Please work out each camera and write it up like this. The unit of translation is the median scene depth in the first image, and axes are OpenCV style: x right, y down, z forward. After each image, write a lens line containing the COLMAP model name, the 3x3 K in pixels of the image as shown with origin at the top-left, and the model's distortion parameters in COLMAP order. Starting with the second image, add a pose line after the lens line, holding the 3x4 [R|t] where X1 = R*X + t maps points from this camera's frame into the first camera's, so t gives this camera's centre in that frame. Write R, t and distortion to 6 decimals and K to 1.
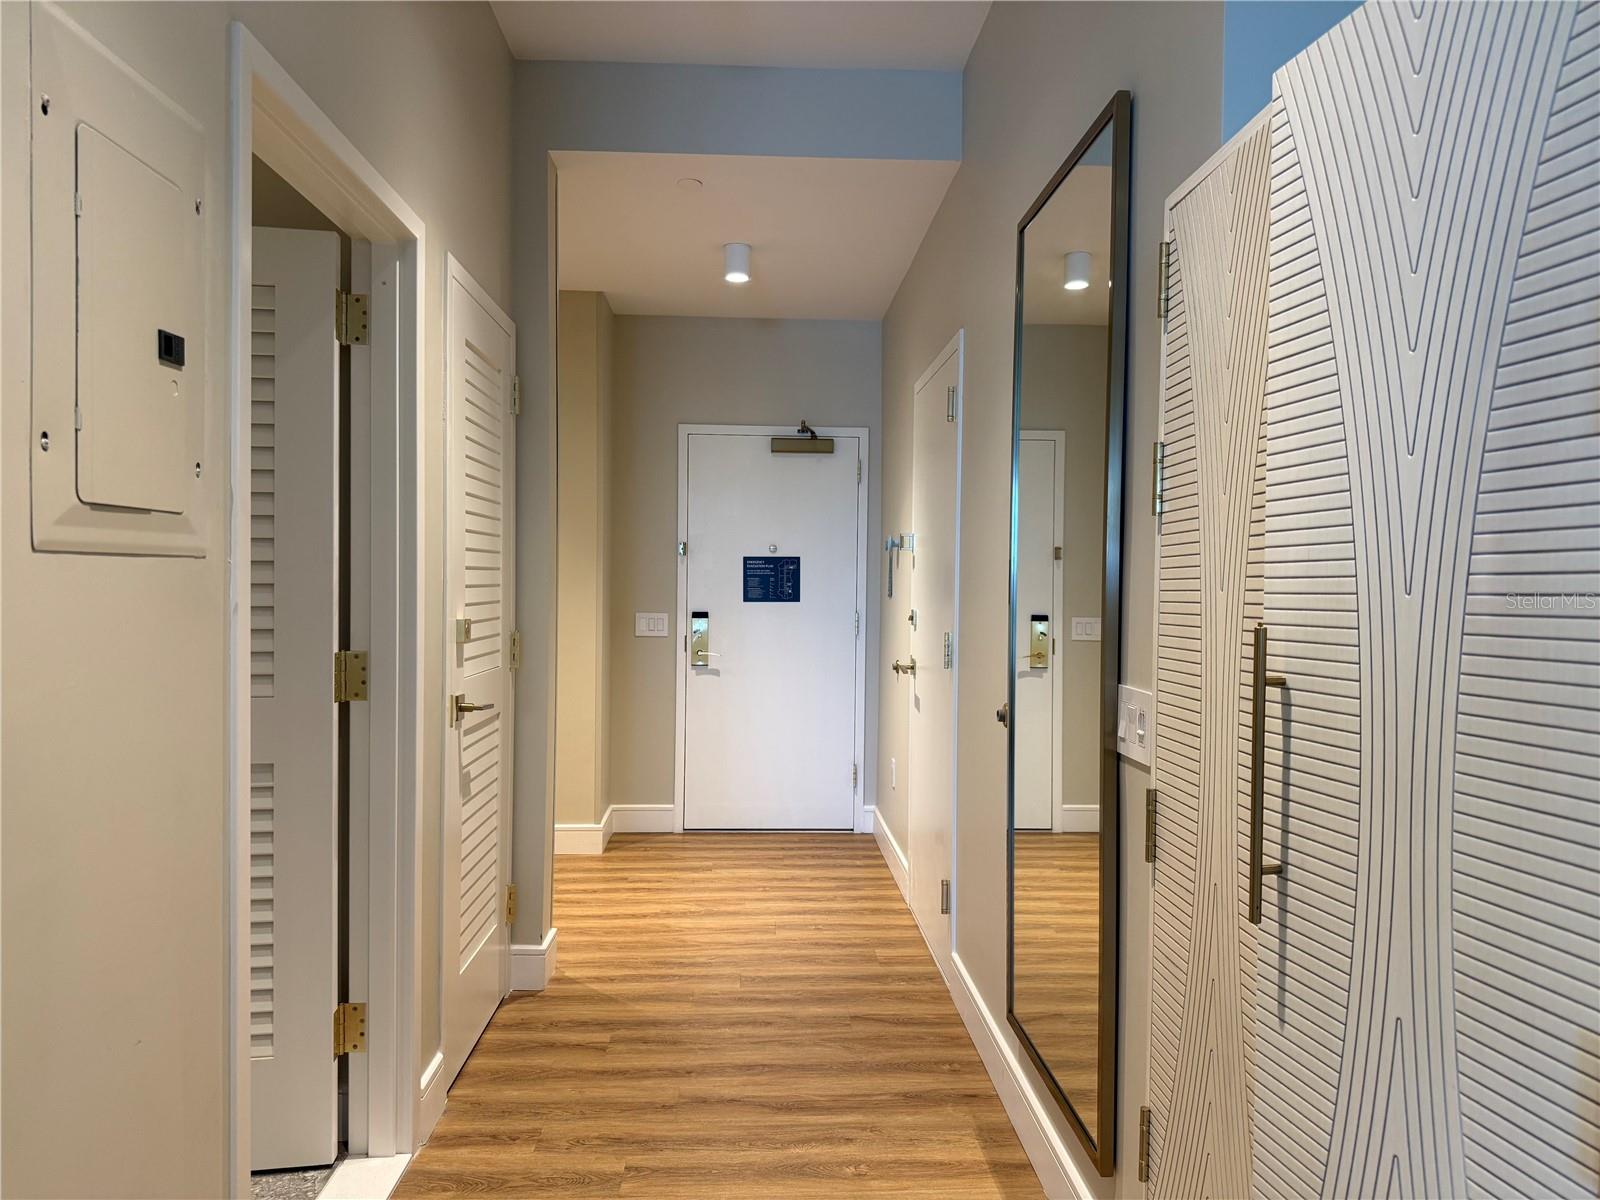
lens RADIAL K [[1133.9, 0, 823.5], [0, 1133.9, 608.1], [0, 0, 1]] dist [0.102305, -0.130416]
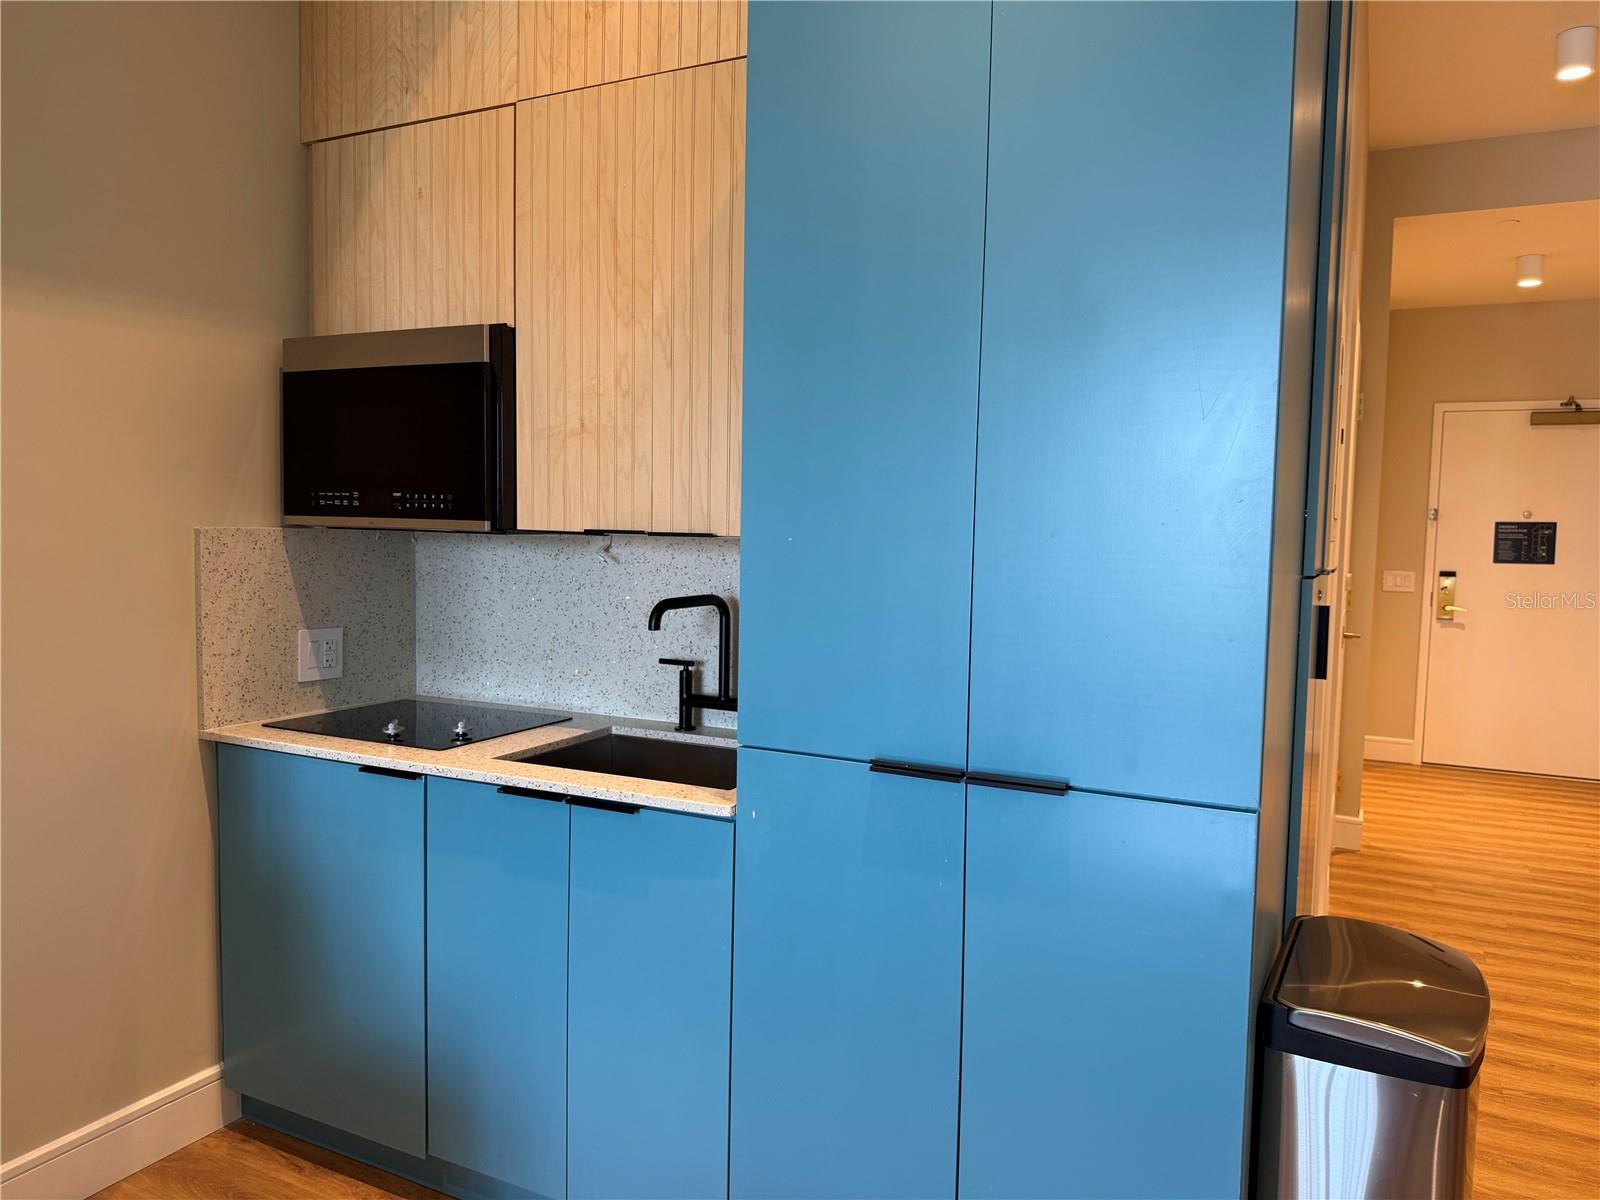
lens RADIAL K [[1133.9, 0, 823.5], [0, 1133.9, 608.1], [0, 0, 1]] dist [0.102305, -0.130416]
pose [[0.871983, 0.042616, -0.487678, -0.088688], [-0.022000, 0.998608, 0.047928, -0.001363], [0.489041, -0.031063, 0.871707, -0.292980]]
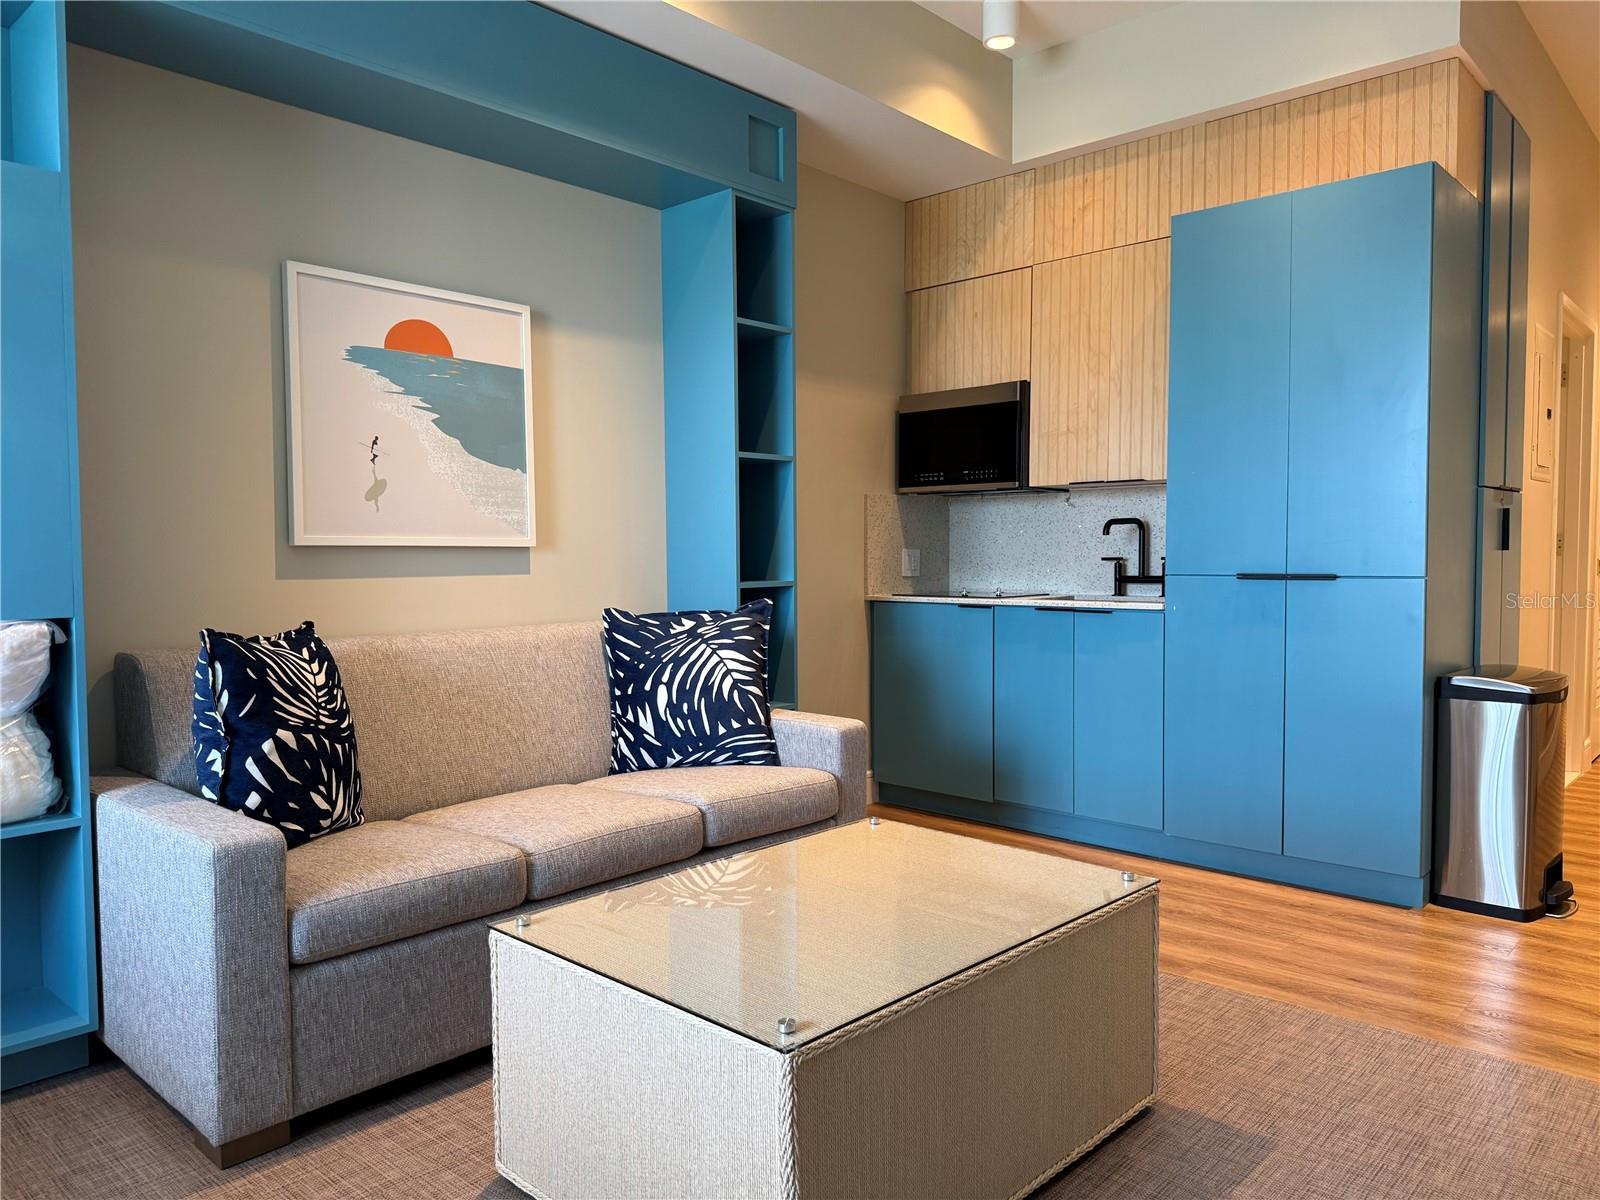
lens RADIAL K [[1133.9, 0, 823.5], [0, 1133.9, 608.1], [0, 0, 1]] dist [0.102305, -0.130416]
pose [[0.708194, 0.022957, -0.705644, 0.065949], [-0.003648, 0.999577, 0.028858, 0.053793], [0.706008, -0.017863, 0.707978, -0.640756]]
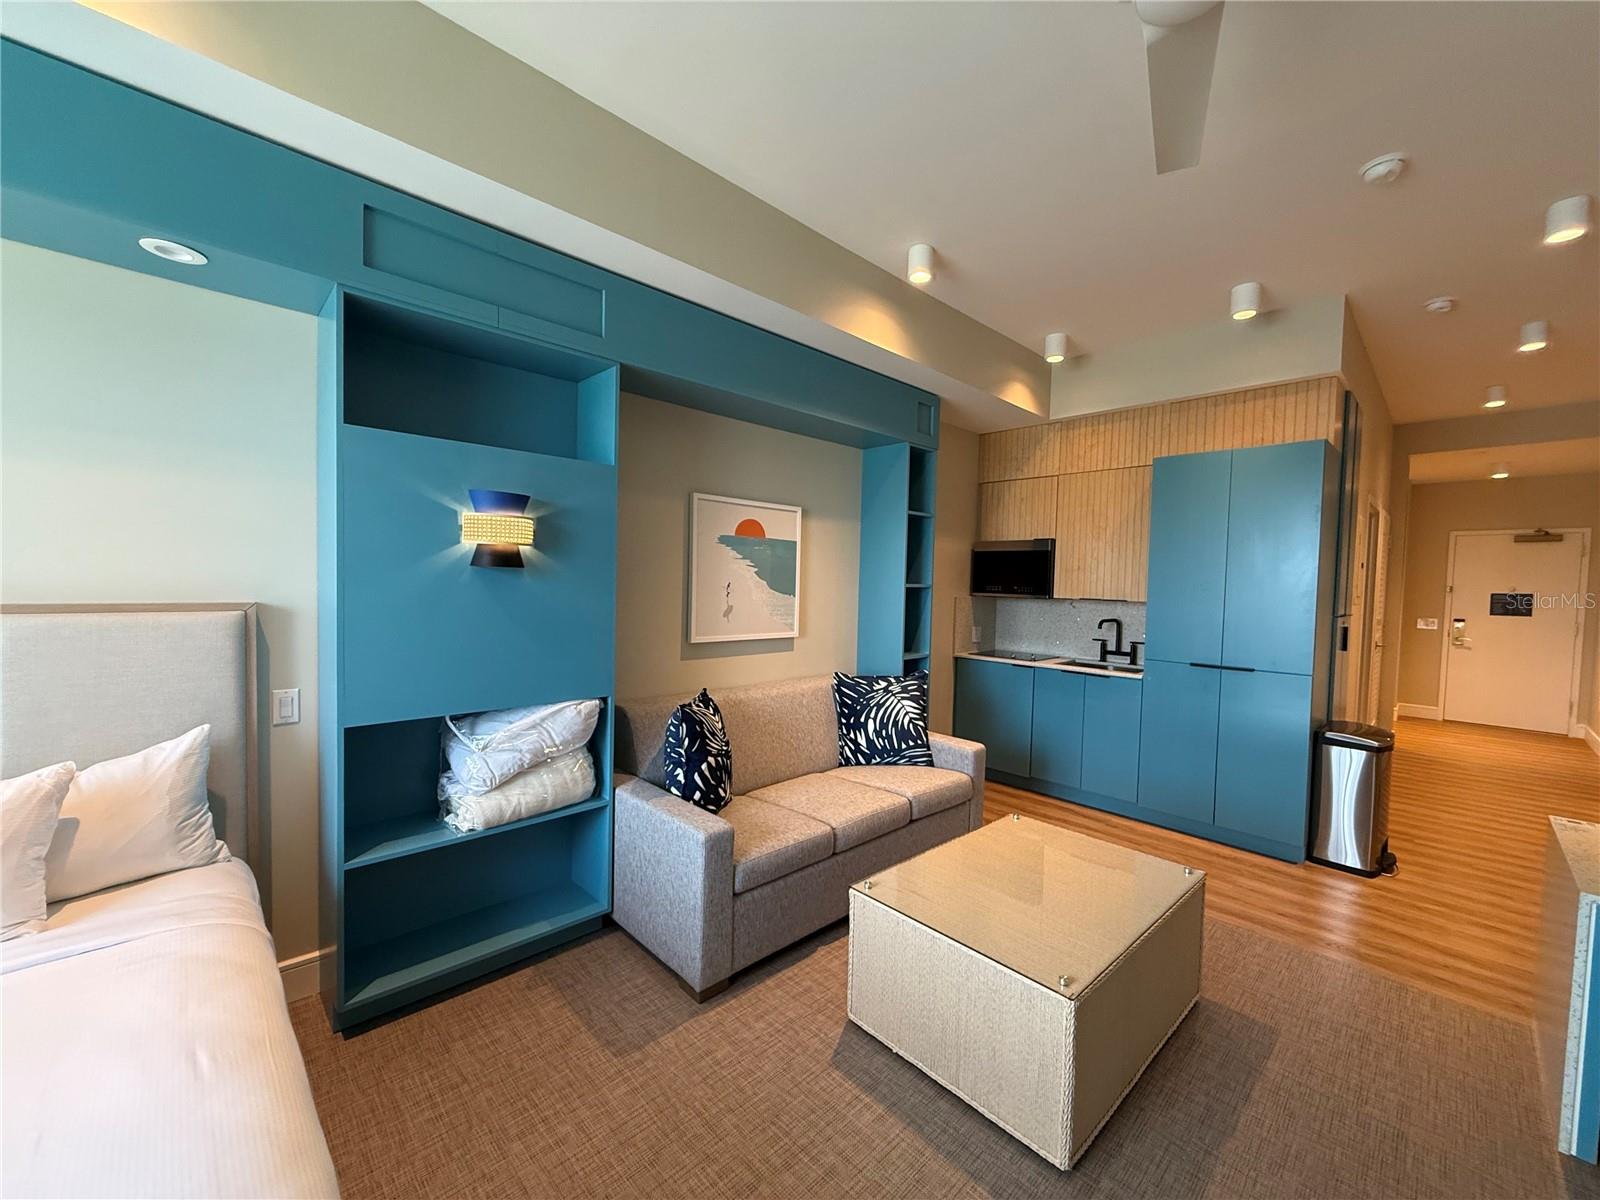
lens RADIAL K [[645.7, 0, 807.4], [0, 645.7, 607.7], [0, 0, 1]] dist [0.013392, 0.000081]
pose [[0.659528, 0.037127, -0.750762, 0.005004], [-0.033321, 0.999242, 0.020143, -0.001892], [0.750941, 0.011731, 0.660265, -0.726163]]
